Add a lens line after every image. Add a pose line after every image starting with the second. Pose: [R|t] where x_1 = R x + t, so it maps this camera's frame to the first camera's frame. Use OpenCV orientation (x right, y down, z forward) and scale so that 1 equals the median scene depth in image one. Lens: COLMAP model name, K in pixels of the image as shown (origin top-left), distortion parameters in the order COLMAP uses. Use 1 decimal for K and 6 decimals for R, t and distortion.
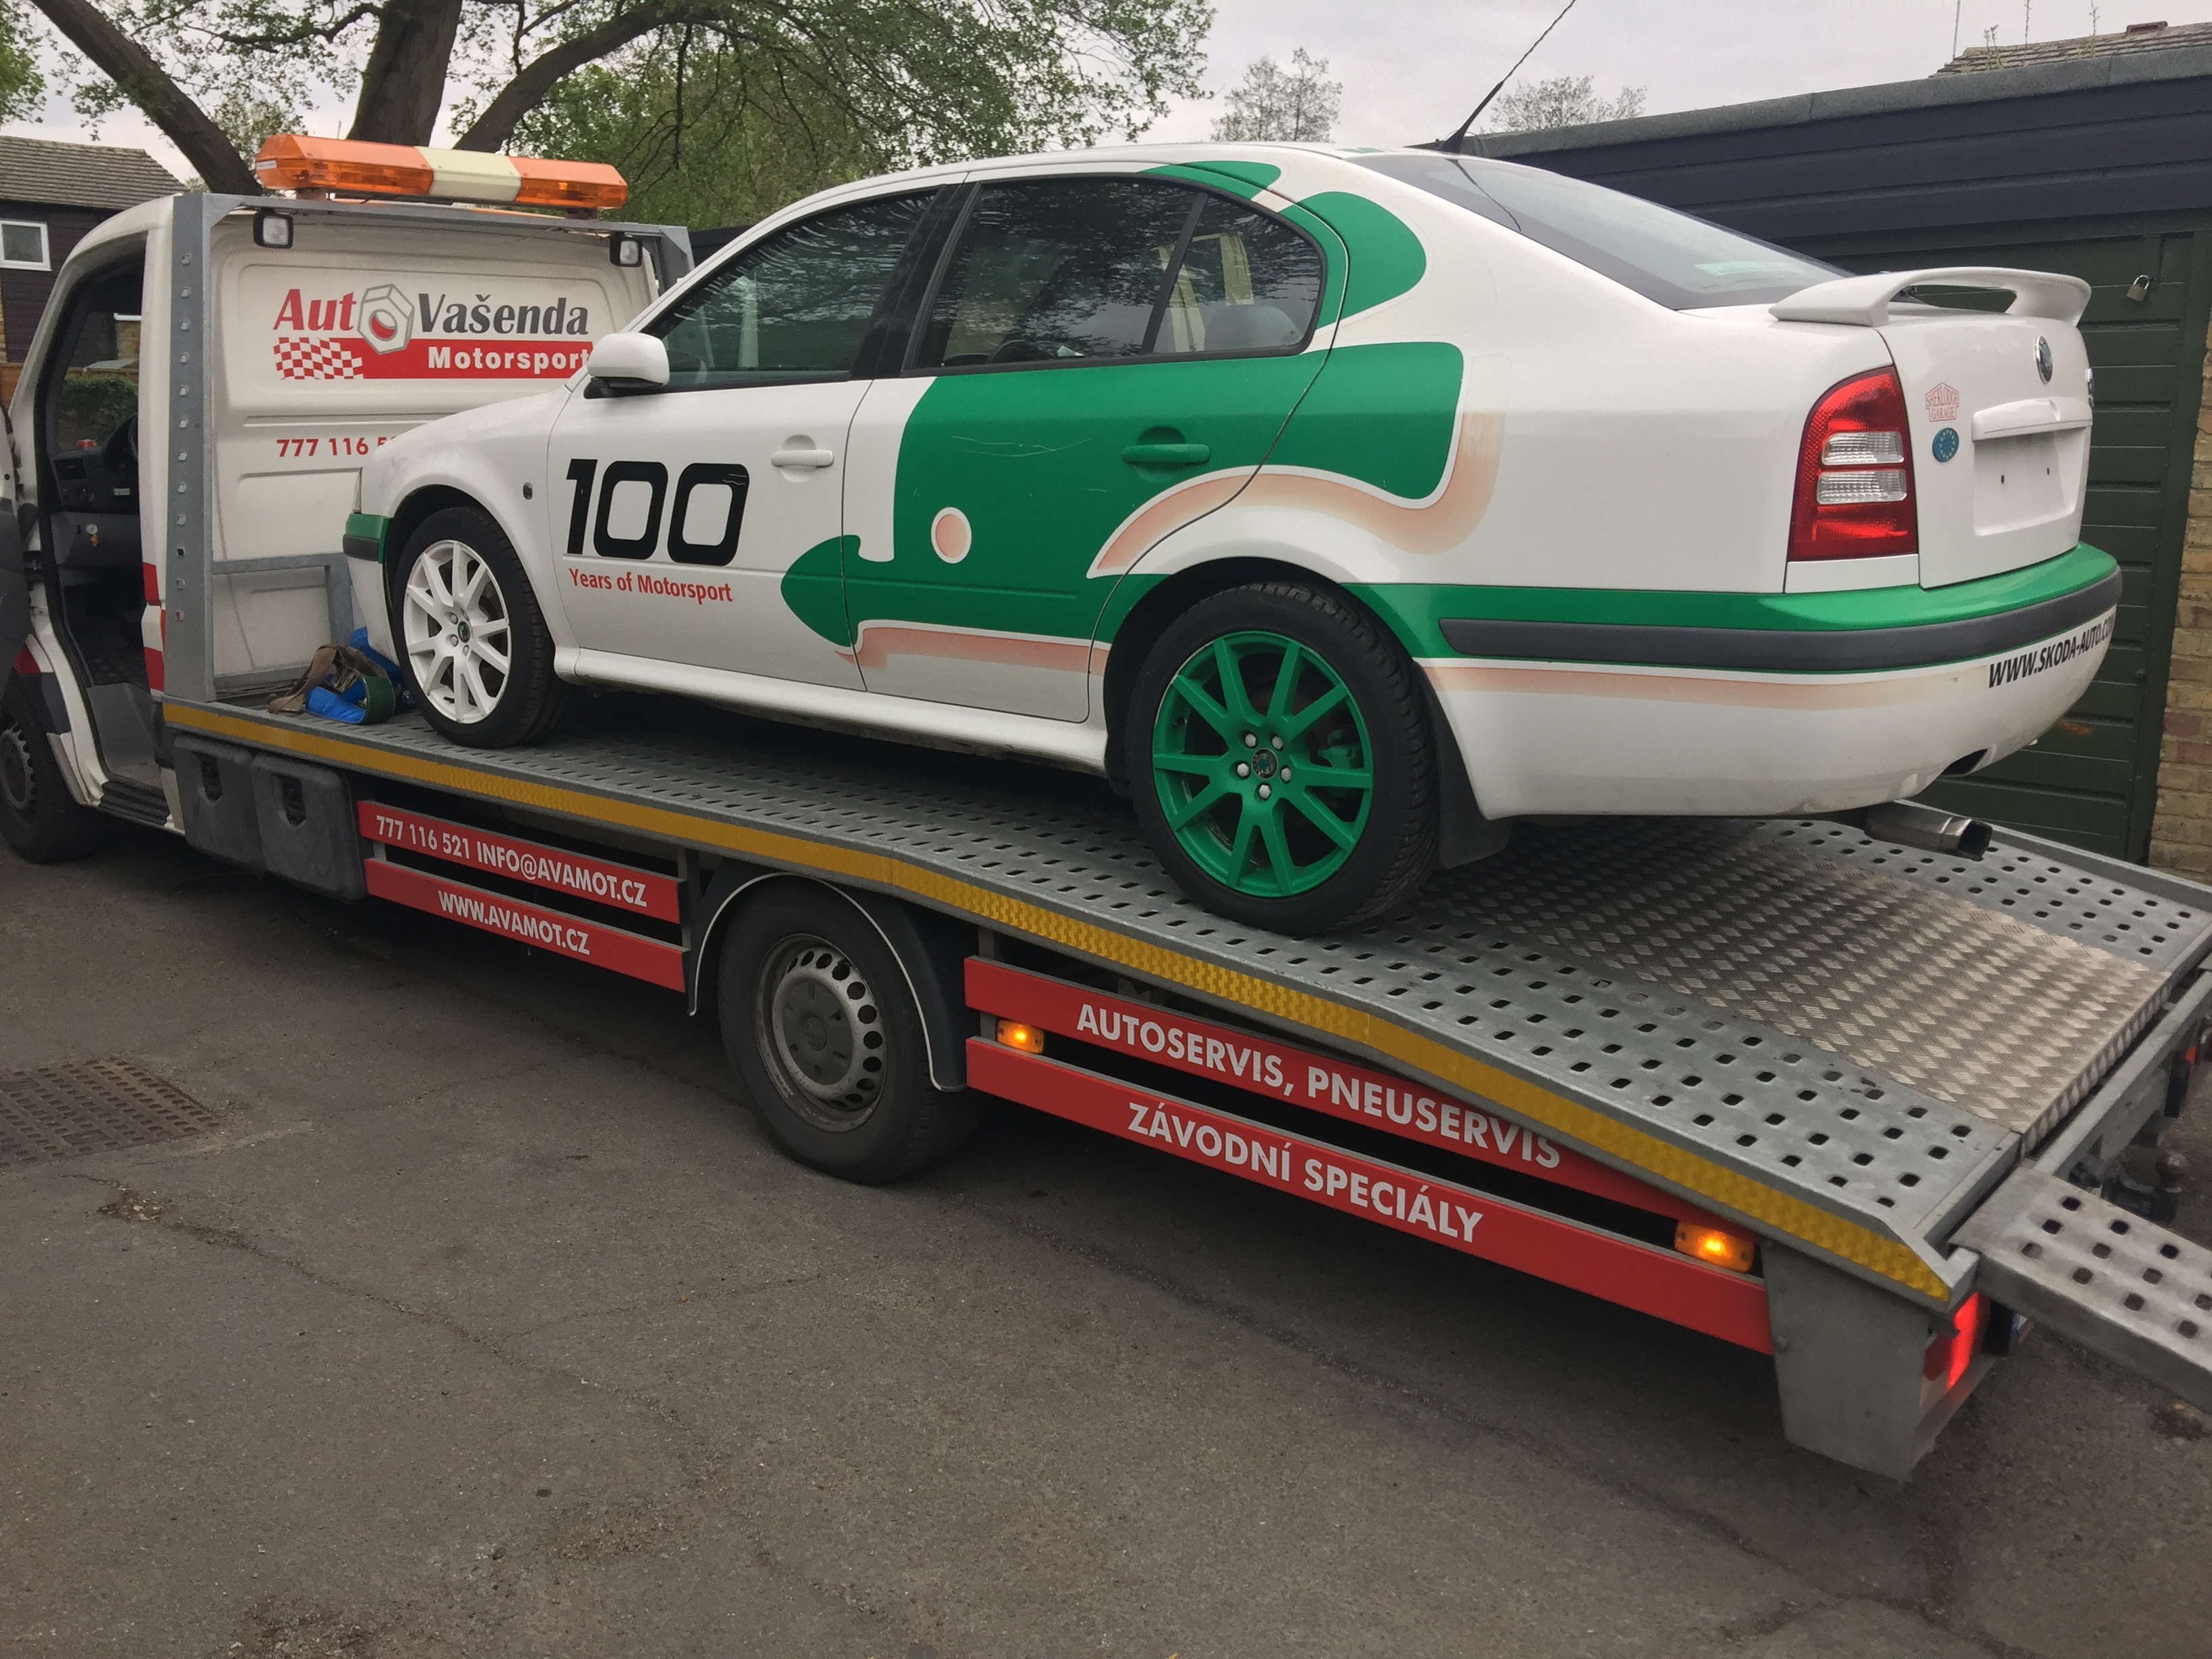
lens RADIAL K [[1873.1, 0, 1088.6], [0, 1873.1, 840.0], [0, 0, 1]] dist [0.059756, -0.091176]
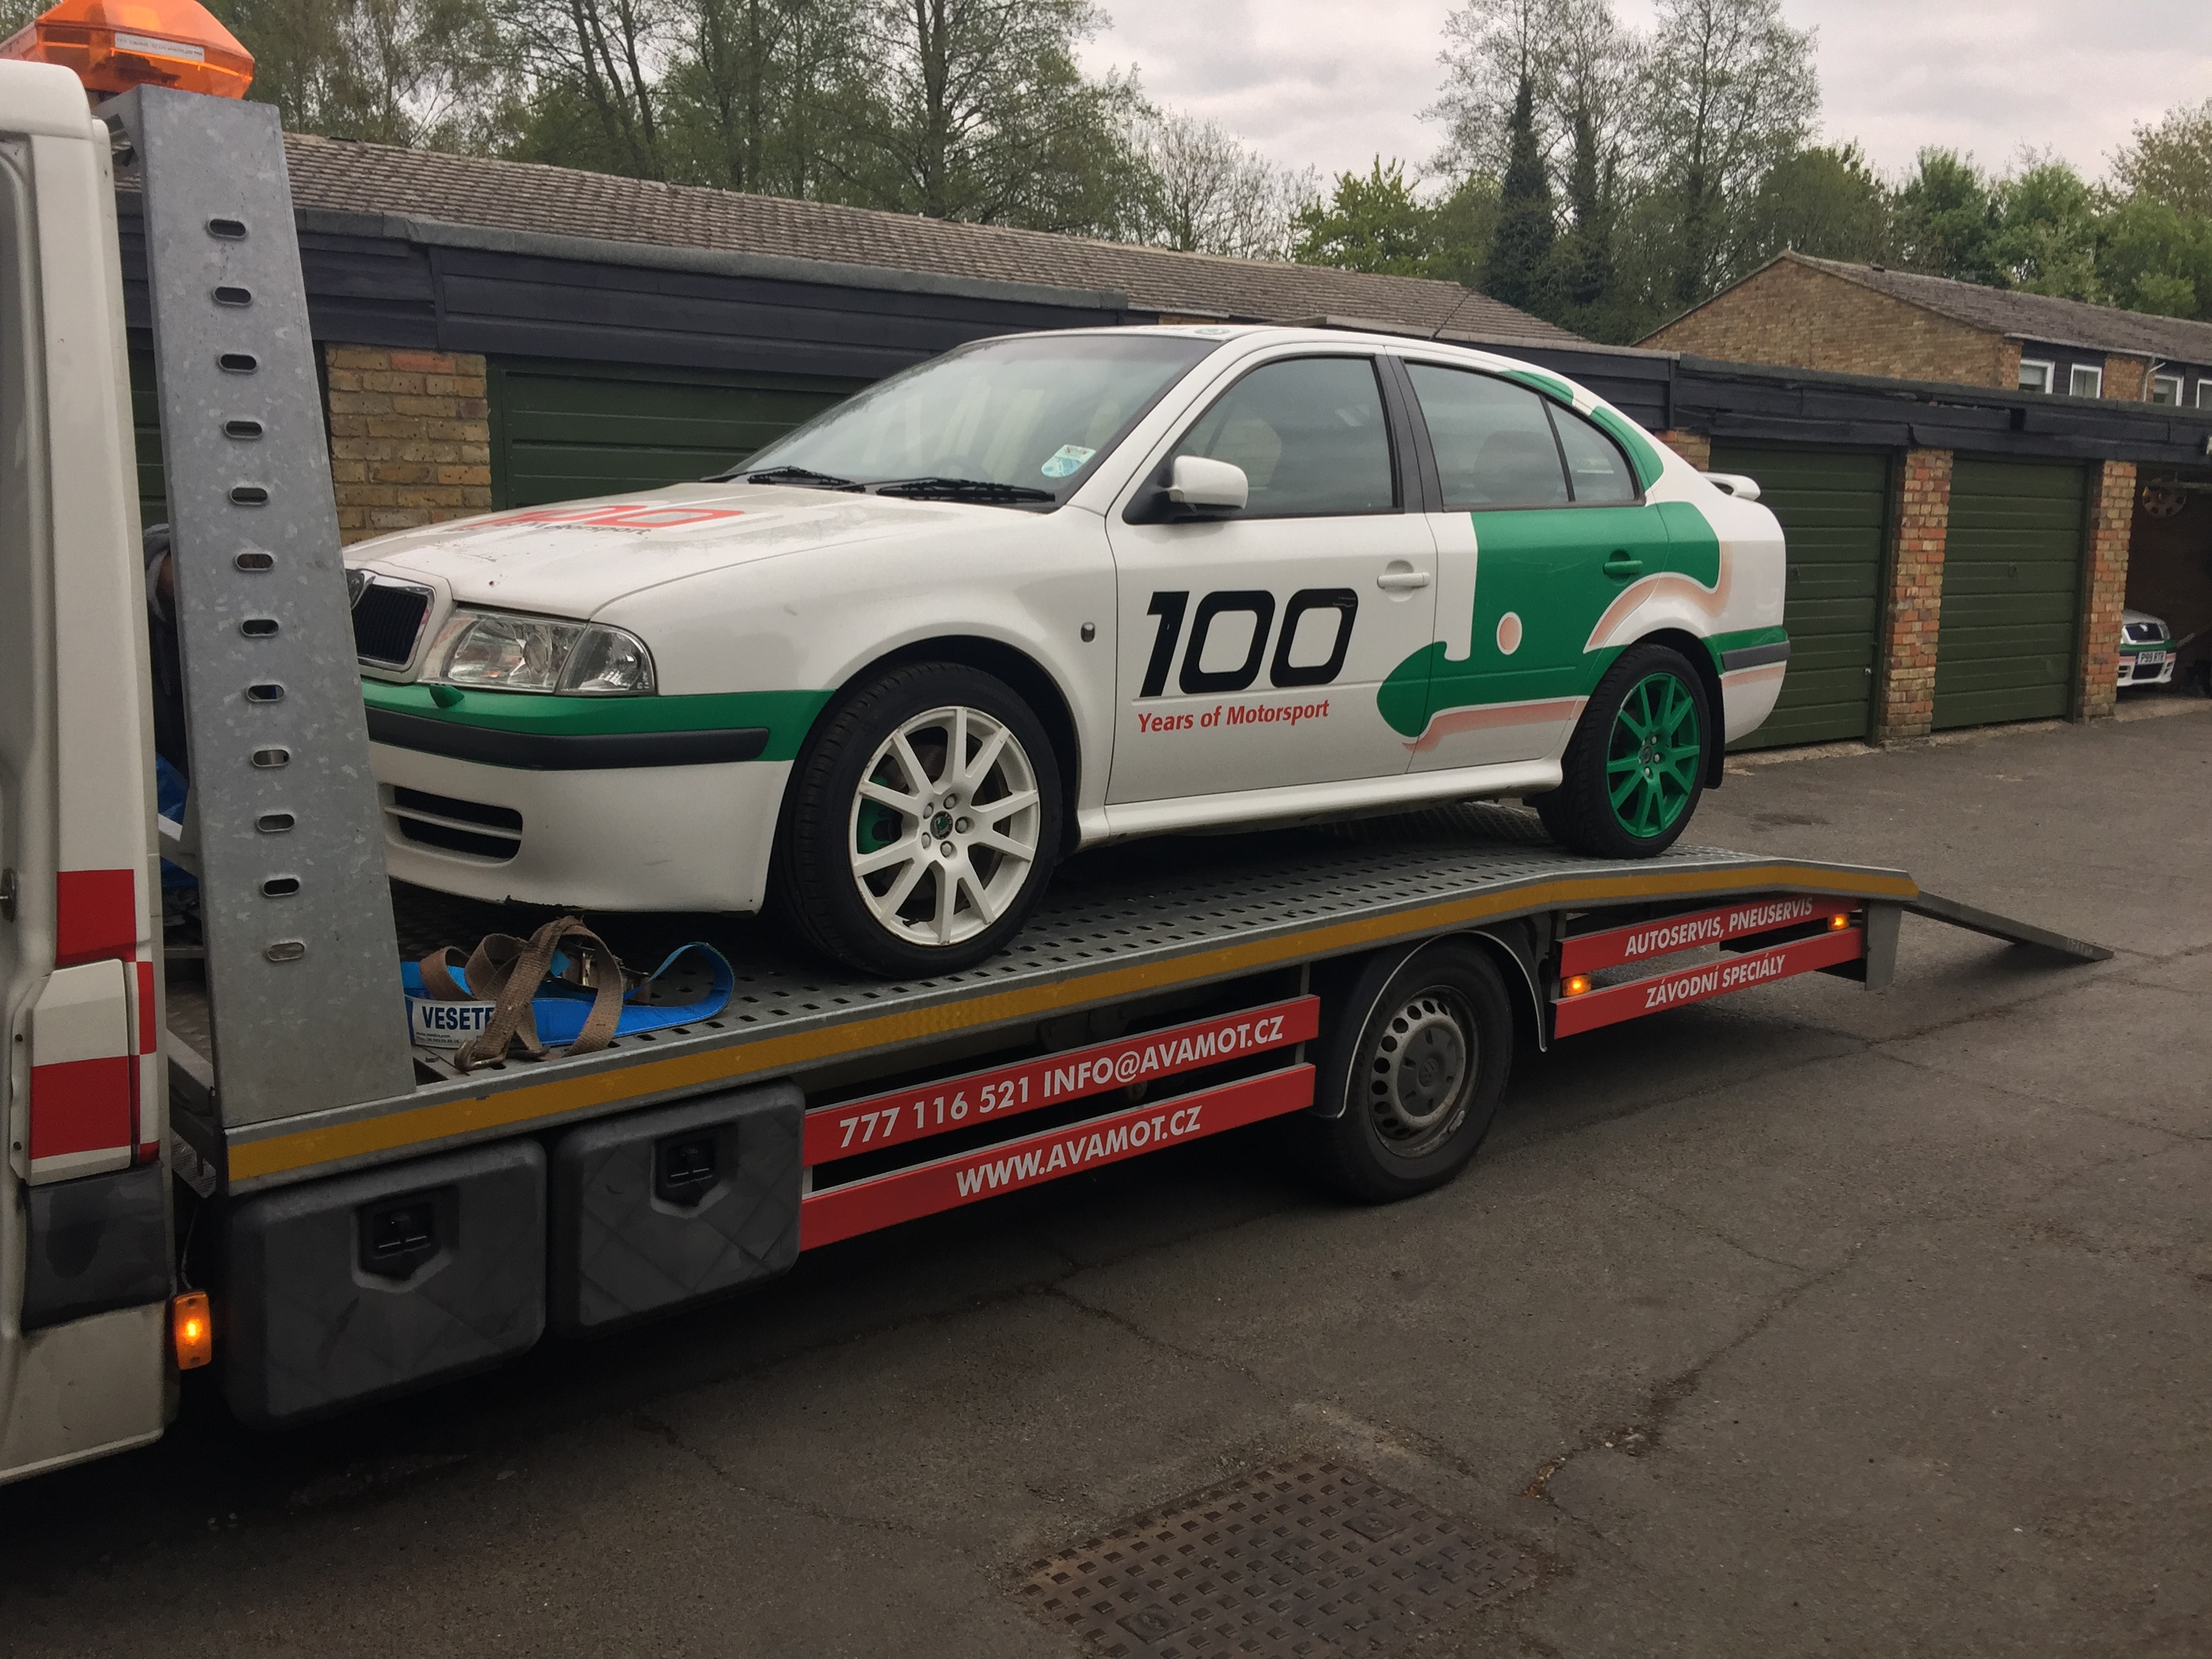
lens RADIAL K [[1873.1, 0, 1099.9], [0, 1873.1, 831.2], [0, 0, 1]] dist [0.059756, -0.091176]
pose [[0.134676, -0.164399, 0.977157, -1.234735], [0.200998, 0.970172, 0.135521, -0.229858], [-0.970290, 0.178155, 0.163703, 0.947144]]
